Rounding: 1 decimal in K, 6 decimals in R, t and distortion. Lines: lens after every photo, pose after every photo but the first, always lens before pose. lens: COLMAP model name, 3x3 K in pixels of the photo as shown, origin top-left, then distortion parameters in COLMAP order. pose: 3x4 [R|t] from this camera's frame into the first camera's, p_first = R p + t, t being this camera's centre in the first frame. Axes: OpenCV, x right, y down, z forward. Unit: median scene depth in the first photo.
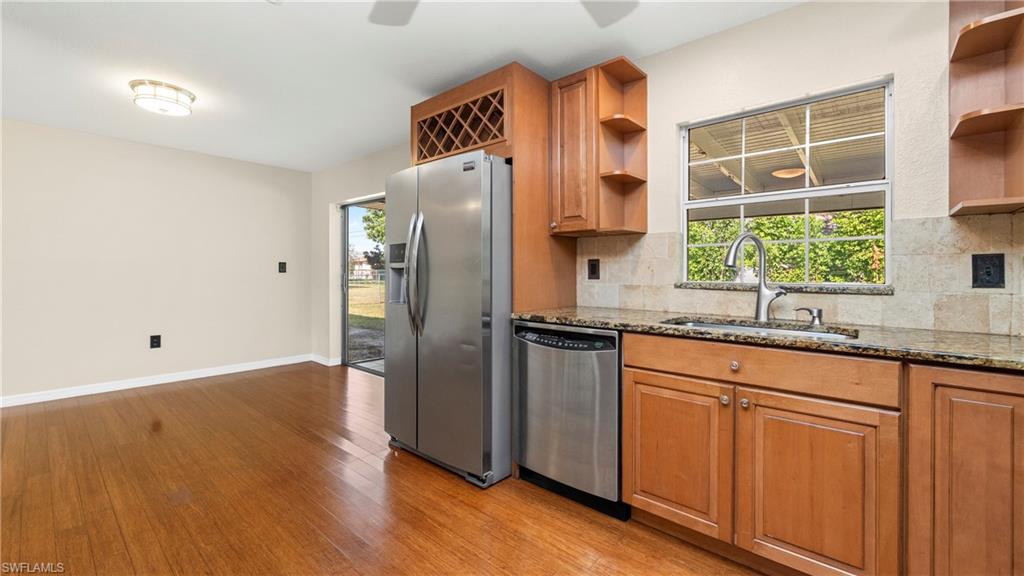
lens RADIAL K [[420.8, 0, 510.4], [0, 420.8, 275.0], [0, 0, 1]] dist [0.000990, 0.000029]
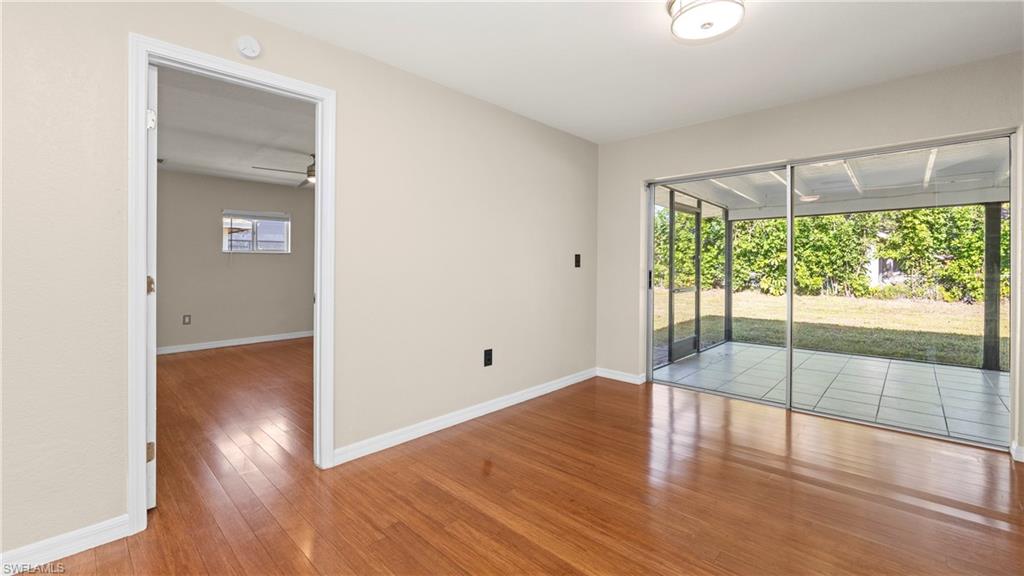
lens RADIAL K [[420.8, 0, 509.7], [0, 420.8, 267.6], [0, 0, 1]] dist [-0.004134, -0.000005]
pose [[0.998890, -0.006736, -0.046621, -0.251926], [0.006536, 0.999969, -0.004446, -0.000914], [0.046650, 0.004136, 0.998903, 0.077600]]
